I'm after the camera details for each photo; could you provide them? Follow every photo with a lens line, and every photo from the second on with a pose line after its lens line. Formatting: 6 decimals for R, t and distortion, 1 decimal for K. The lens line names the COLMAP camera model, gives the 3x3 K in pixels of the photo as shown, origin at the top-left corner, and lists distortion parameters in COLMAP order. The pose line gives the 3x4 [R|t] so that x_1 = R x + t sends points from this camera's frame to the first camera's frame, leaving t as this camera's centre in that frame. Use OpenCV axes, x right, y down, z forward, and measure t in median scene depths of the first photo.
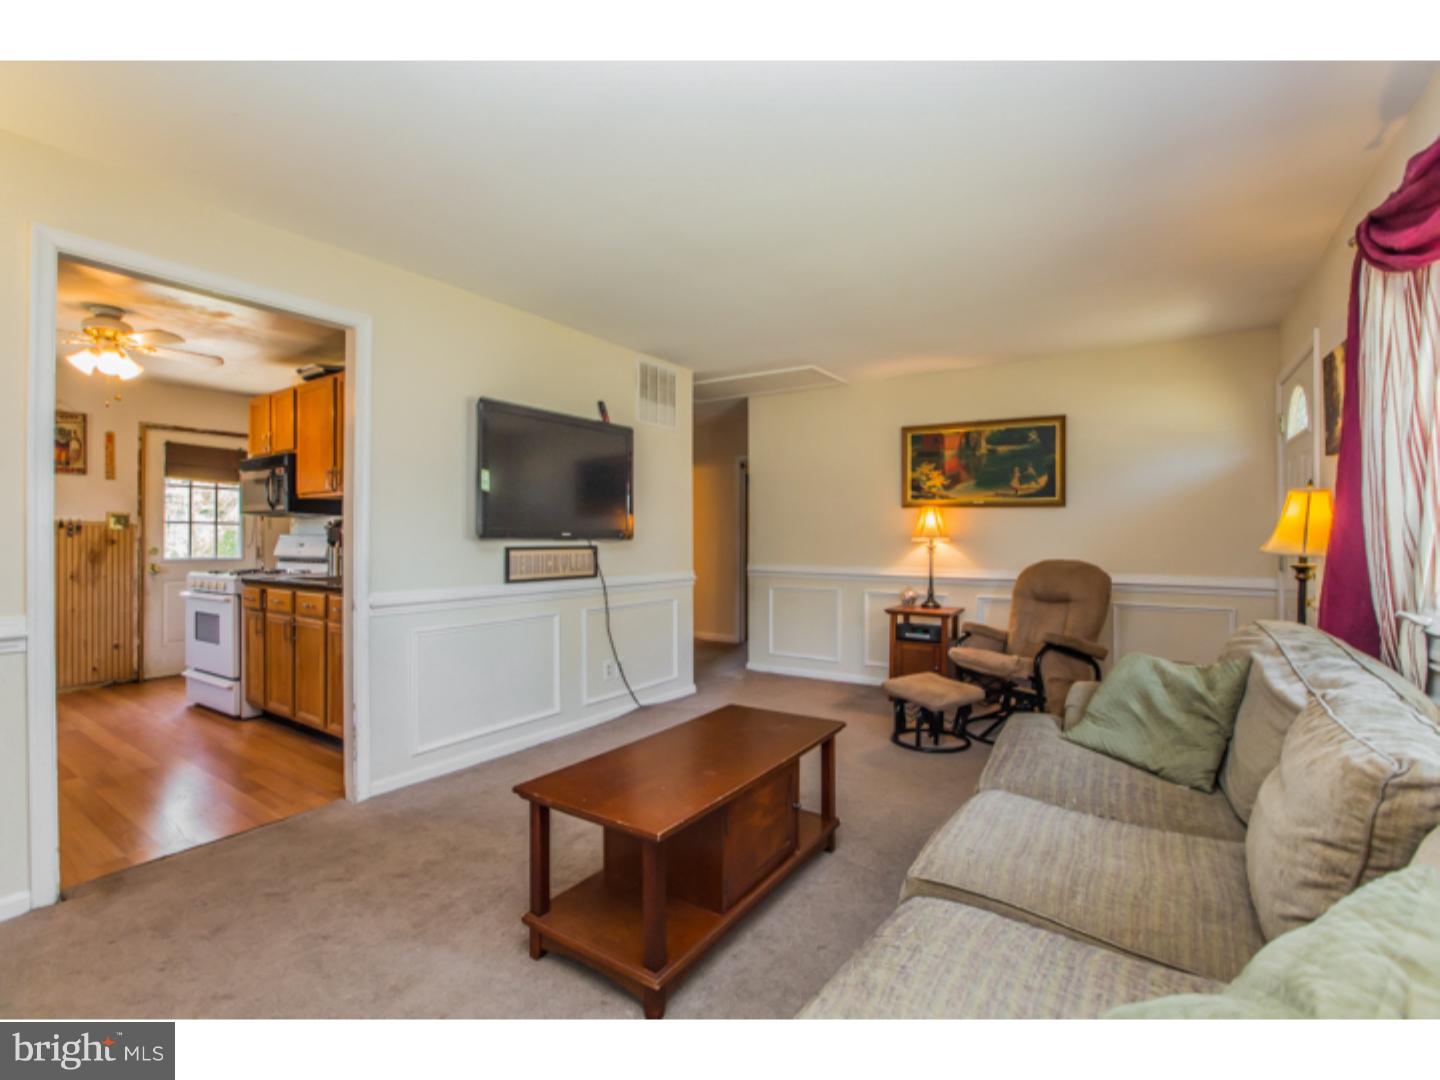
lens RADIAL K [[650.2, 0, 712.1], [0, 650.2, 532.7], [0, 0, 1]] dist [-0.053151, 0.017517]
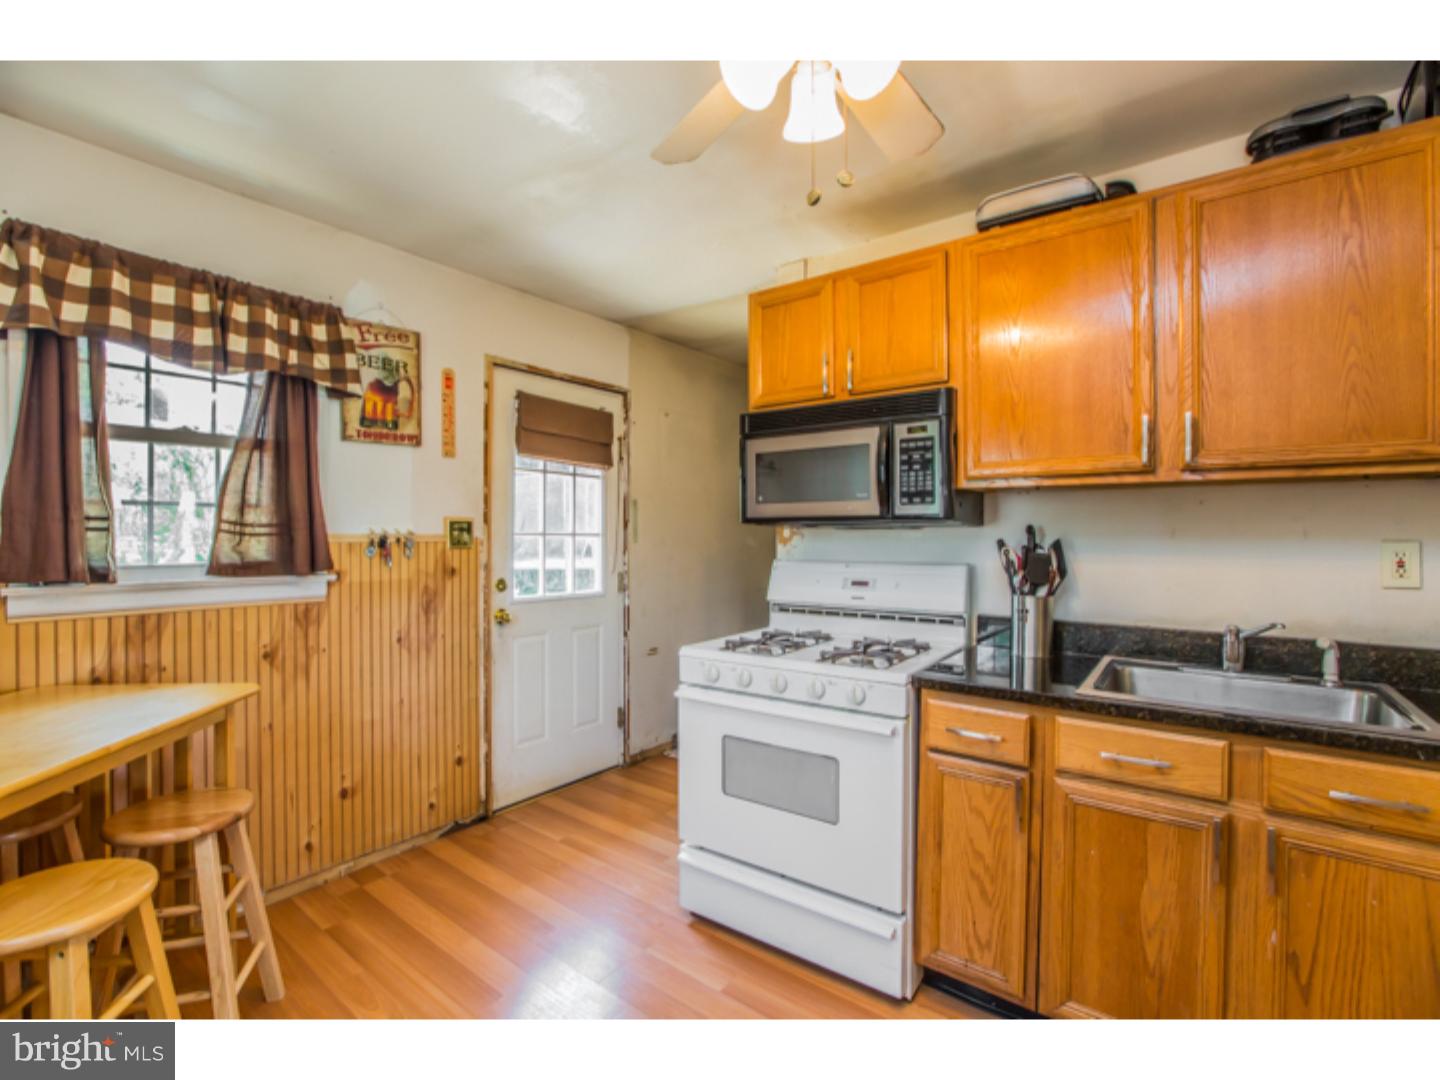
lens RADIAL K [[650.2, 0, 709.6], [0, 650.2, 538.4], [0, 0, 1]] dist [-0.053151, 0.017517]
pose [[0.997339, 0.001478, -0.072893, -0.723462], [-0.000515, 0.999912, 0.013227, -0.022844], [0.072906, -0.013154, 0.997252, 0.480578]]
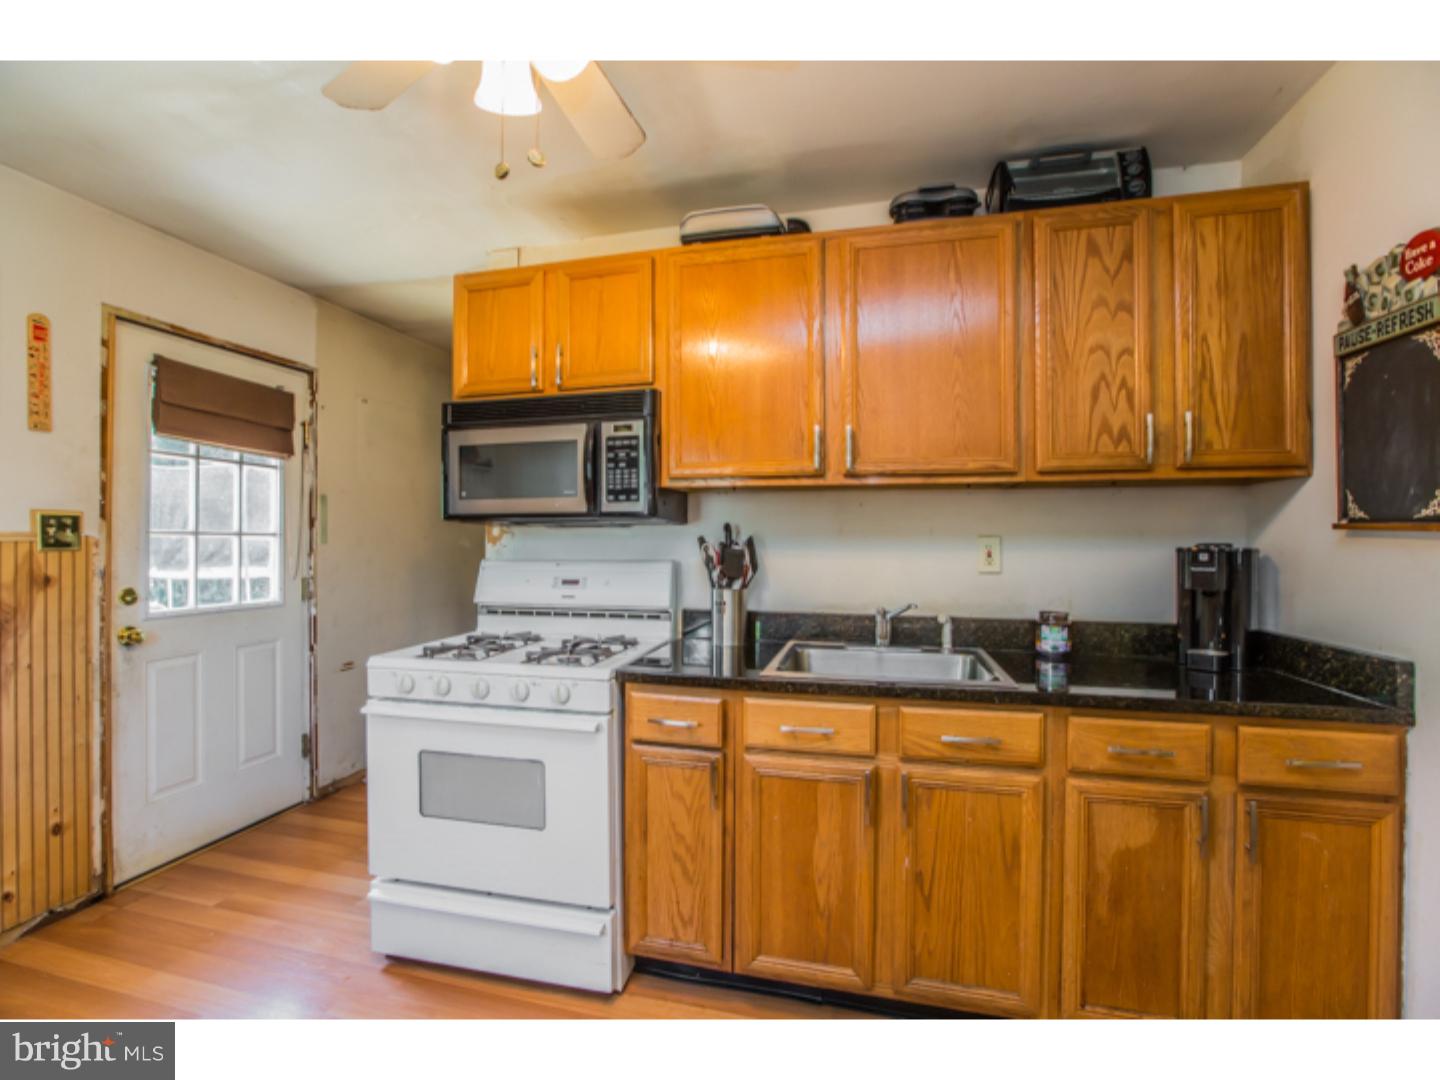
lens RADIAL K [[650.2, 0, 709.7], [0, 650.2, 538.8], [0, 0, 1]] dist [-0.053151, 0.017517]
pose [[0.944245, -0.000585, 0.329244, -0.706814], [-0.002064, 0.999968, 0.007697, -0.018452], [-0.329238, -0.007947, 0.944214, 0.485343]]
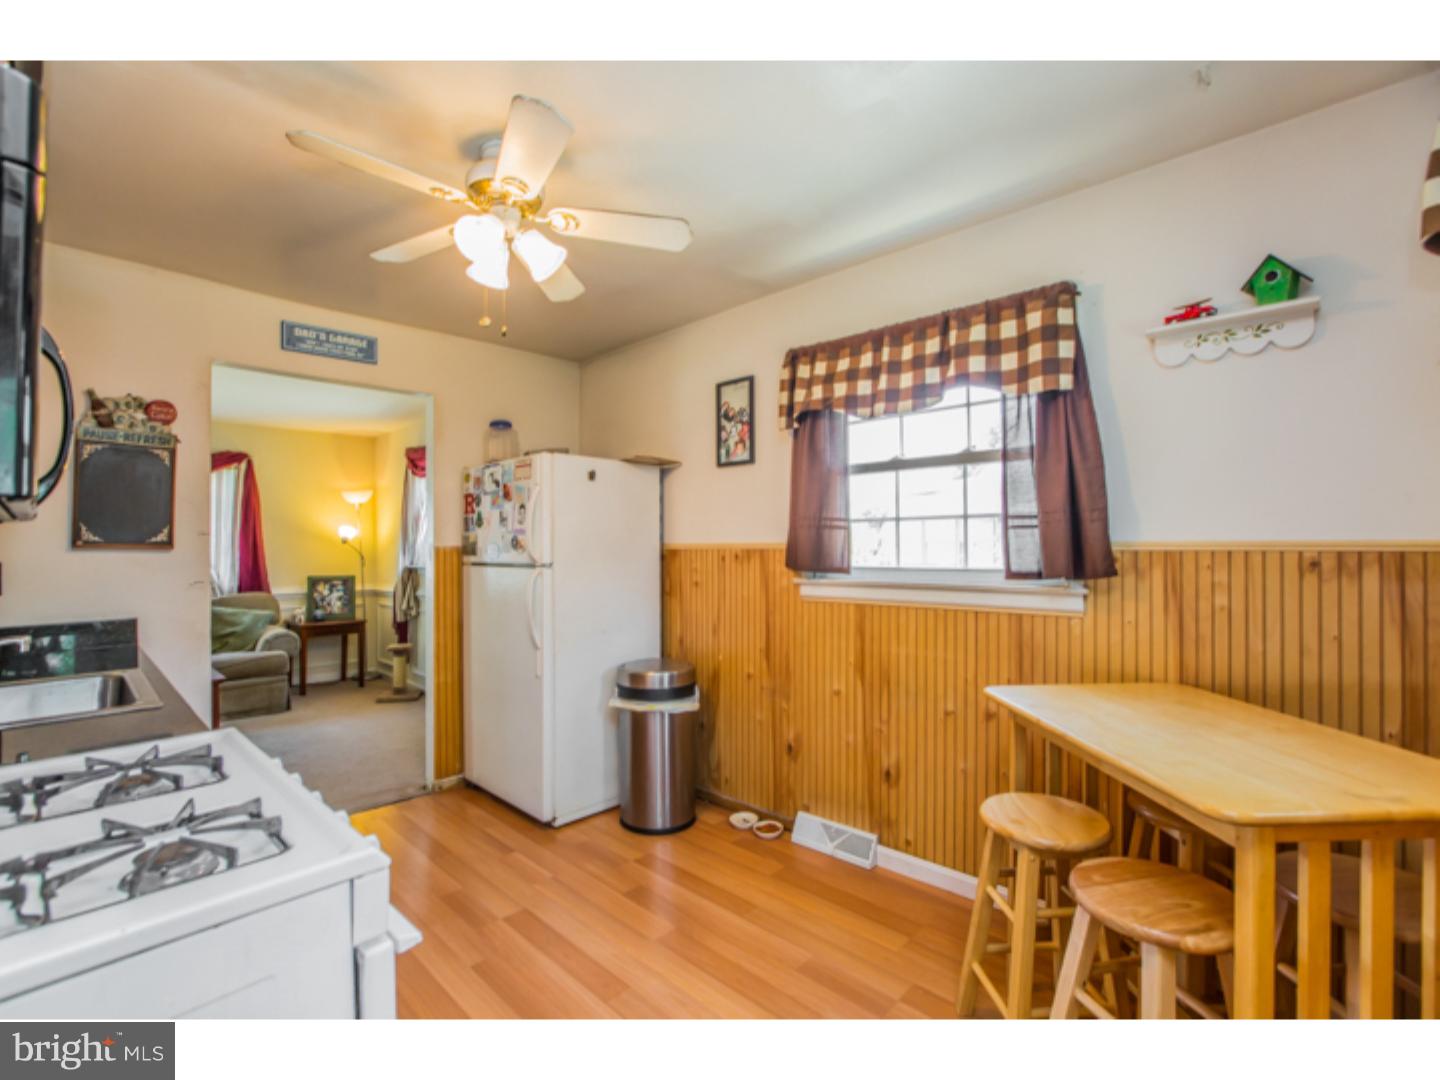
lens RADIAL K [[650.2, 0, 713.4], [0, 650.2, 541.1], [0, 0, 1]] dist [-0.053151, 0.017517]
pose [[-0.985620, 0.007786, 0.168800, -0.891454], [0.006049, 0.999923, -0.010800, -0.018195], [-0.168872, -0.009623, -0.985591, 1.089859]]
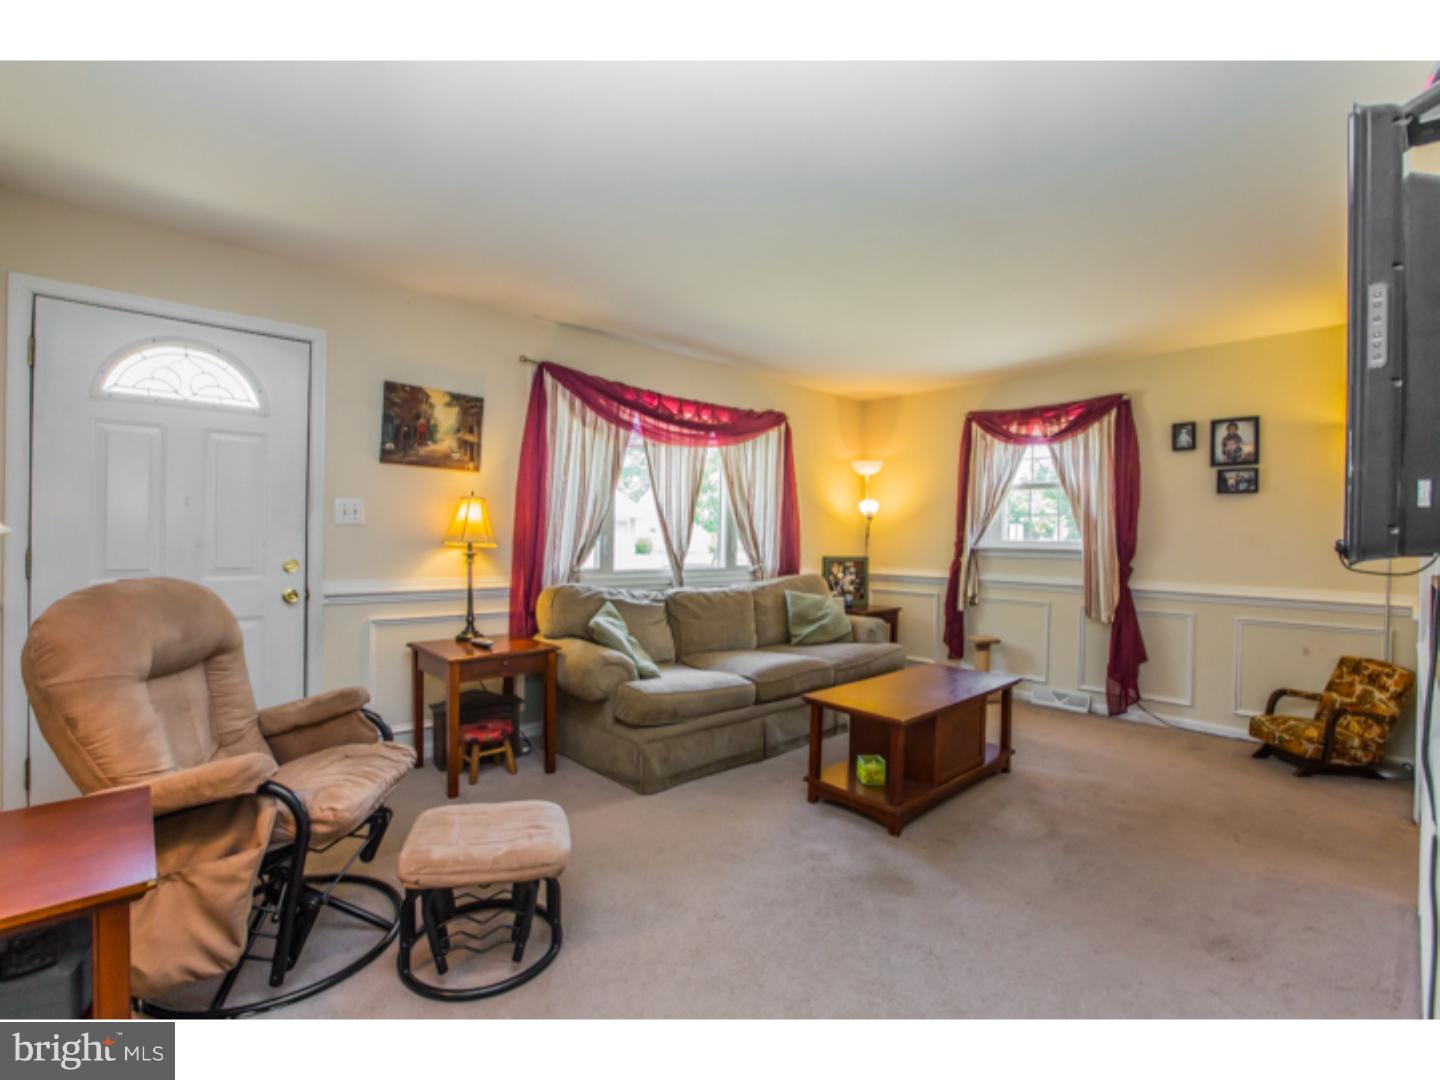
lens RADIAL K [[650.2, 0, 715.2], [0, 650.2, 548.5], [0, 0, 1]] dist [-0.053151, 0.017517]
pose [[-0.968957, -0.023578, 0.246101, 0.028646], [-0.020253, 0.999666, 0.016035, 0.005310], [-0.246397, 0.010553, -0.969112, 1.120155]]
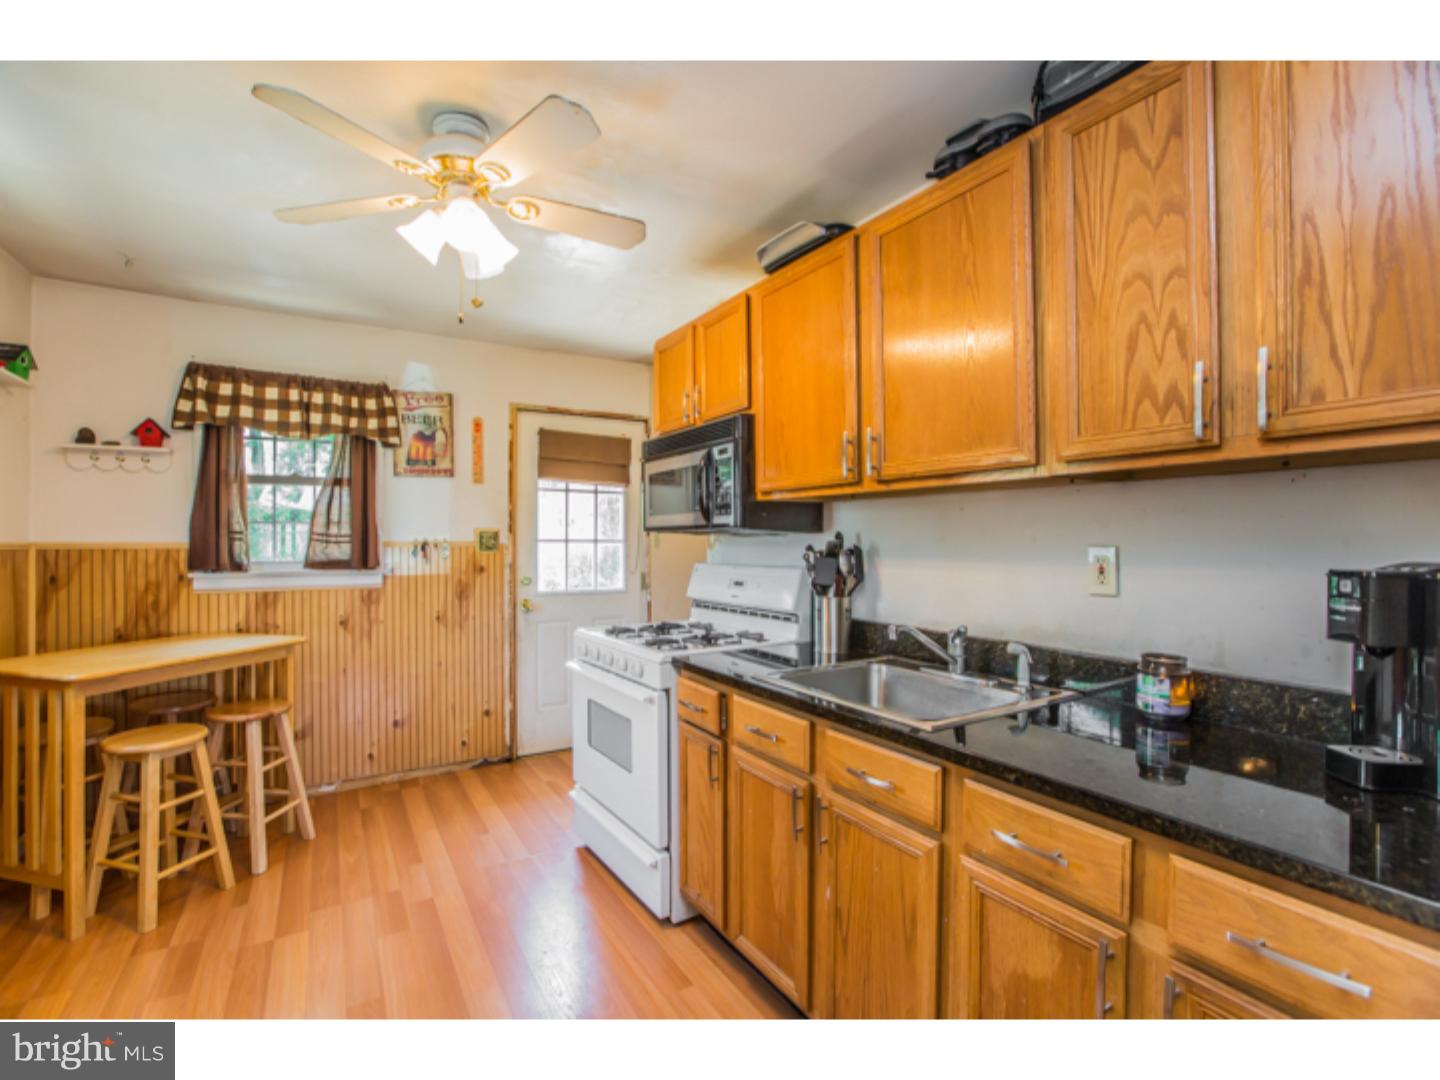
lens RADIAL K [[650.2, 0, 708.2], [0, 650.2, 539.5], [0, 0, 1]] dist [-0.053151, 0.017517]
pose [[0.905495, -0.002718, -0.424348, -0.418544], [0.005806, 0.999965, 0.005984, -0.023923], [0.424317, -0.007882, 0.905480, 0.455678]]
